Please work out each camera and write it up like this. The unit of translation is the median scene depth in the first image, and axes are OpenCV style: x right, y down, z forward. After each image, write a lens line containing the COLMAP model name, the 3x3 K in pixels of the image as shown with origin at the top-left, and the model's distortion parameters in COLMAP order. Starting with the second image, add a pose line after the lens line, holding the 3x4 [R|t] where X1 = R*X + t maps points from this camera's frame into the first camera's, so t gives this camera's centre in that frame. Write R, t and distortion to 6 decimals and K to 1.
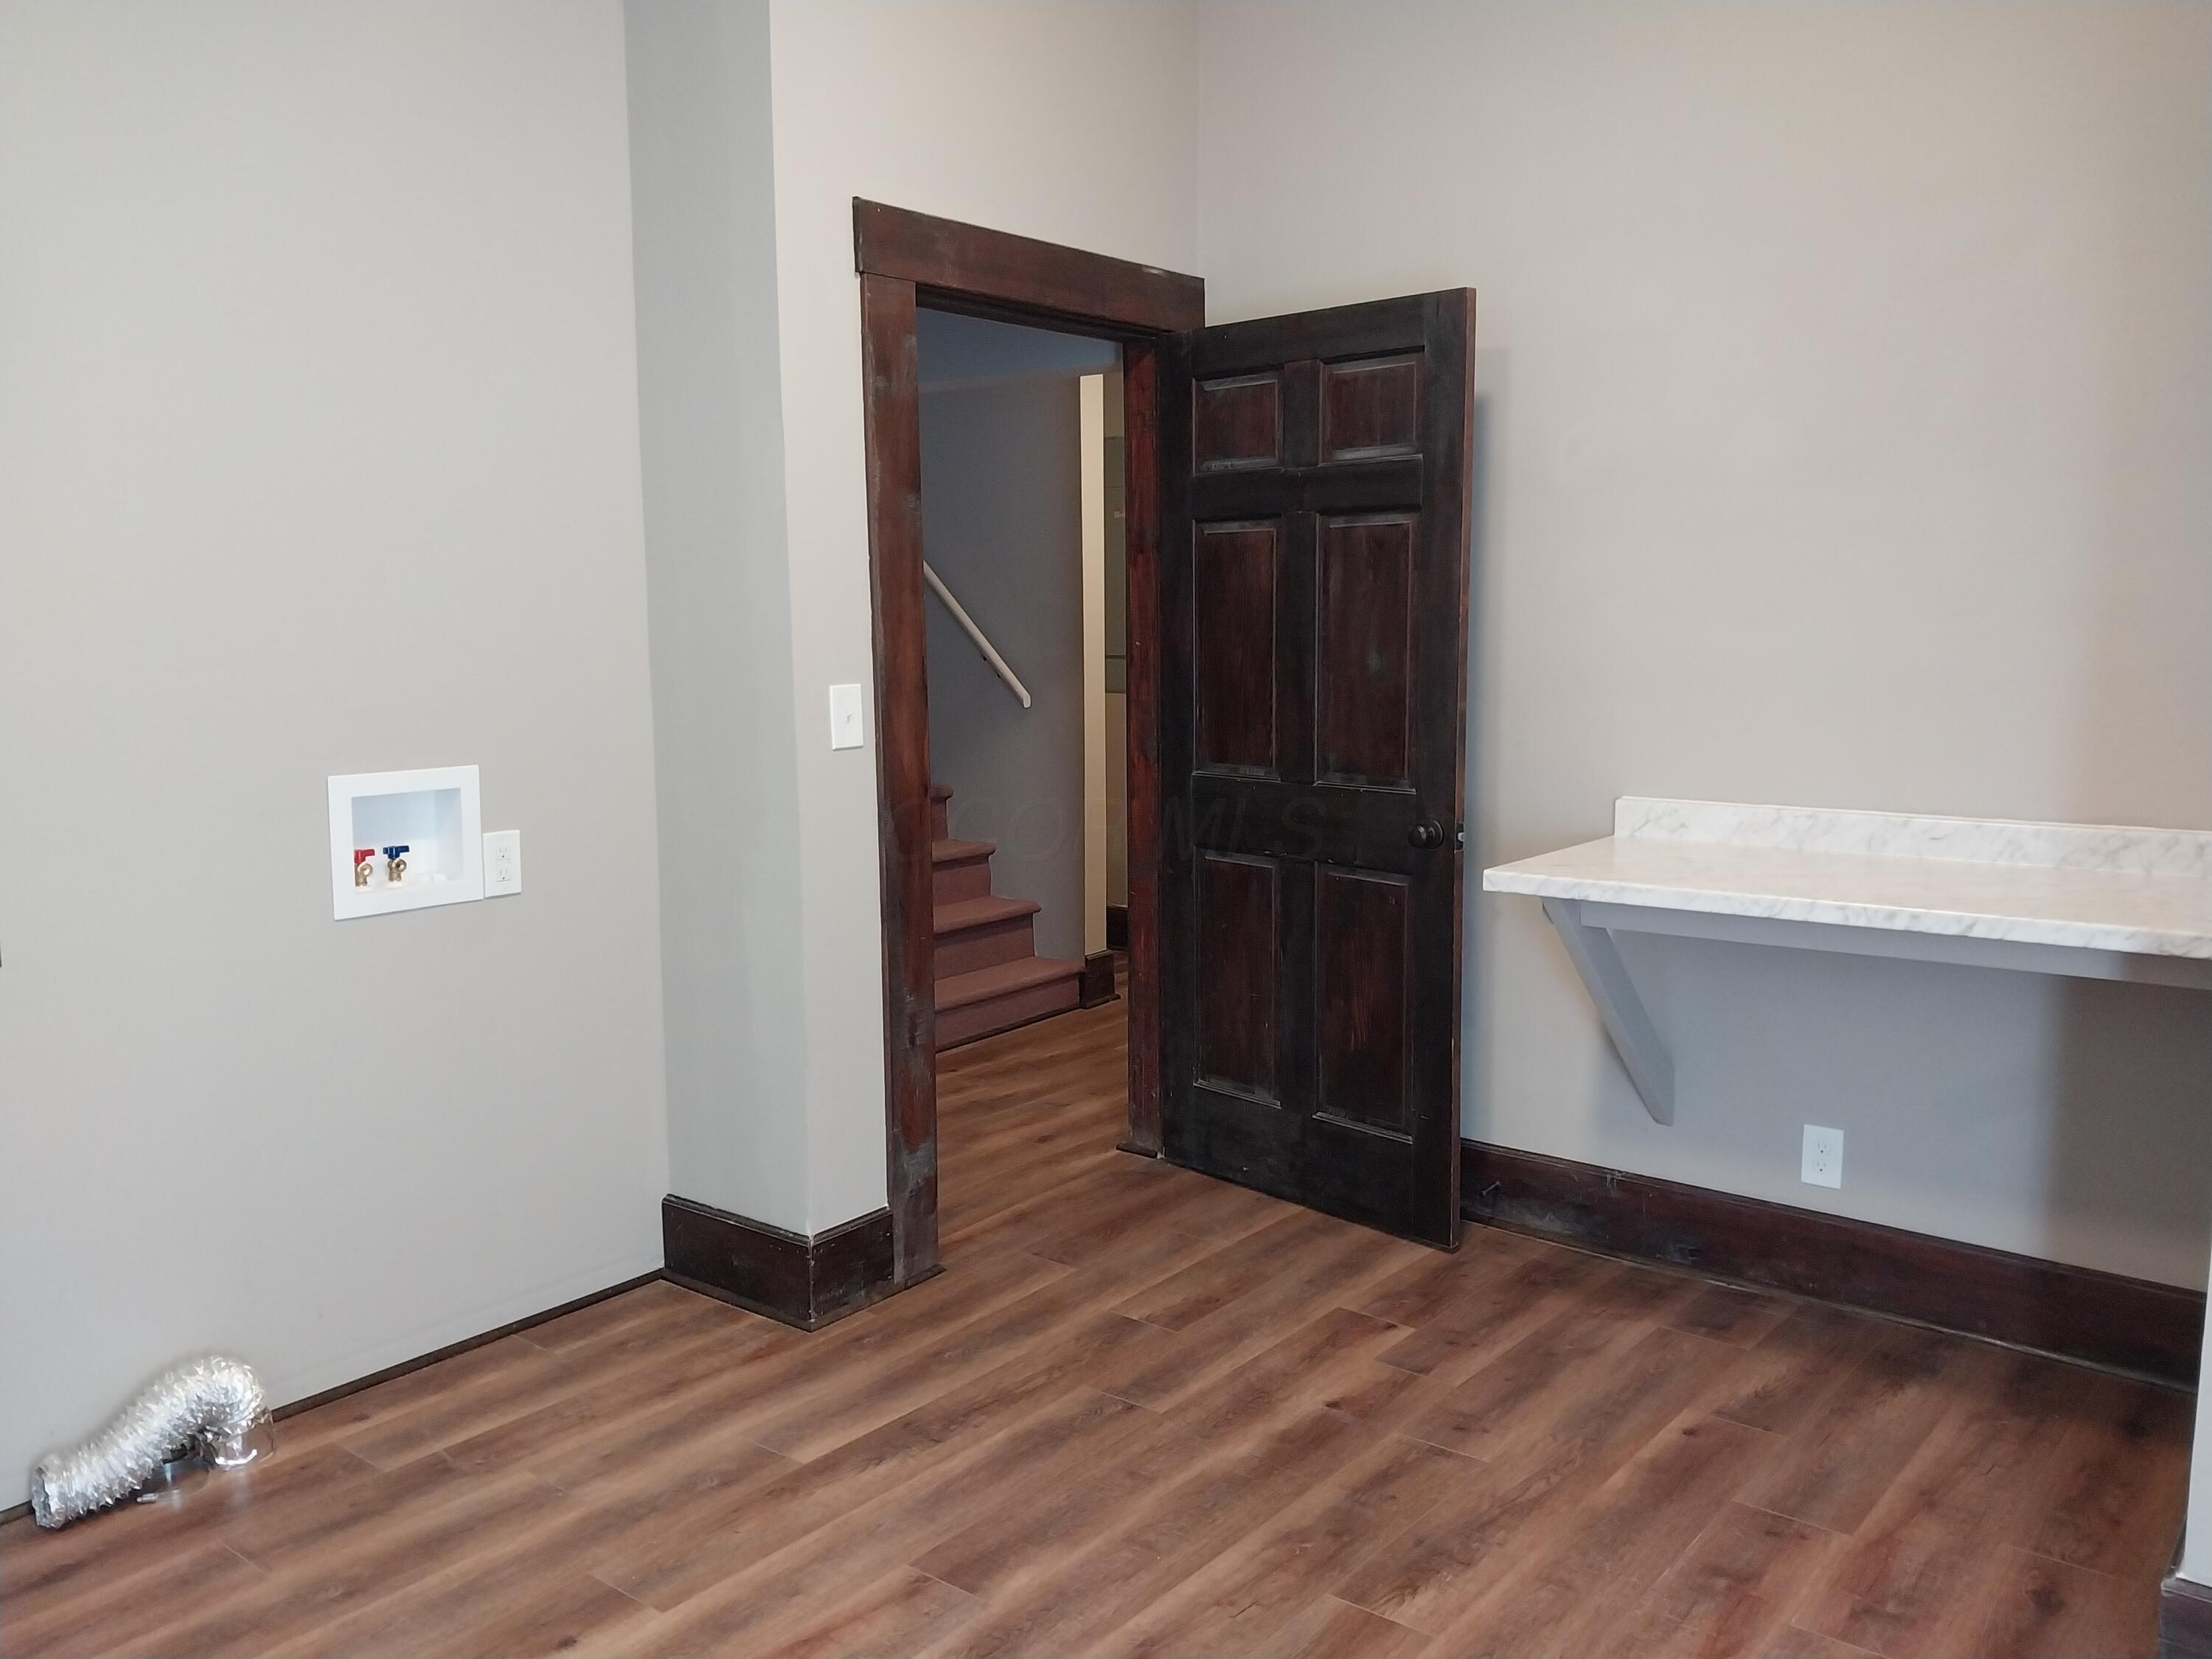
lens RADIAL K [[1734.8, 0, 1114.6], [0, 1734.8, 829.6], [0, 0, 1]] dist [0.088831, -0.150861]
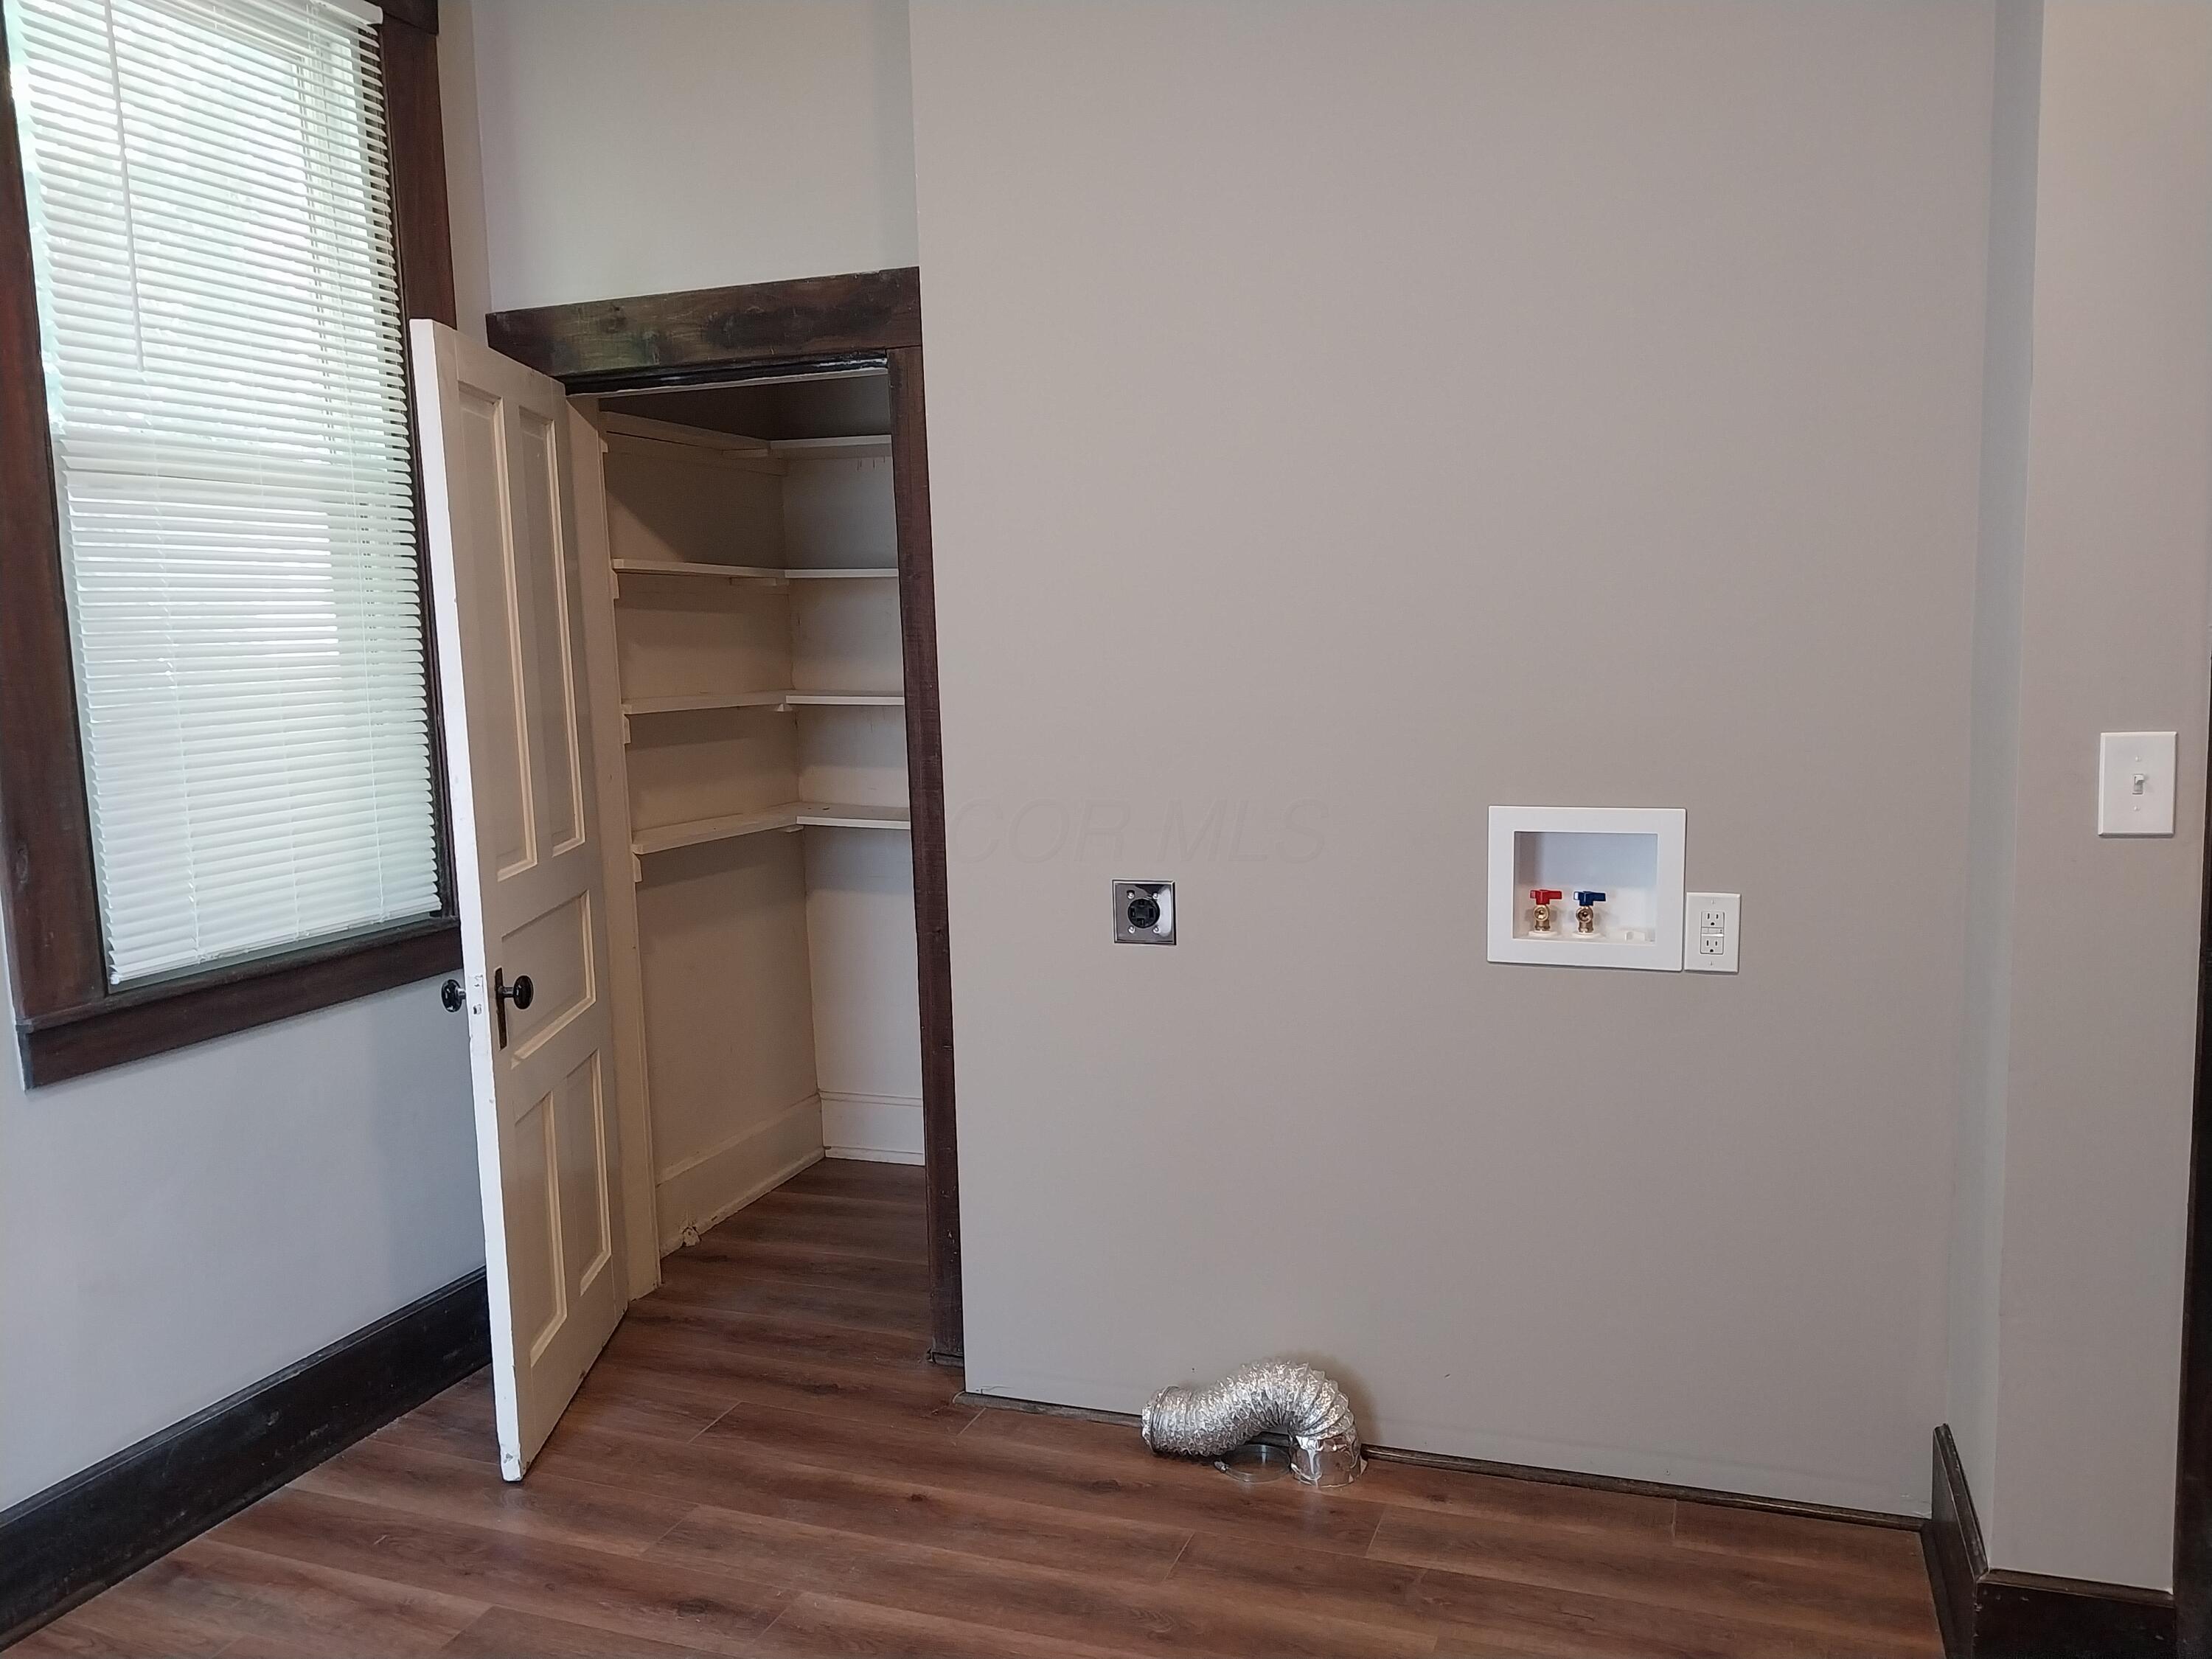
lens RADIAL K [[1734.8, 0, 1114.6], [0, 1734.8, 829.6], [0, 0, 1]] dist [0.088831, -0.150861]
pose [[0.330124, 0.100043, -0.938621, 0.347550], [-0.104566, 0.992124, 0.068968, -0.060314], [0.938128, 0.075380, 0.337985, 0.500834]]
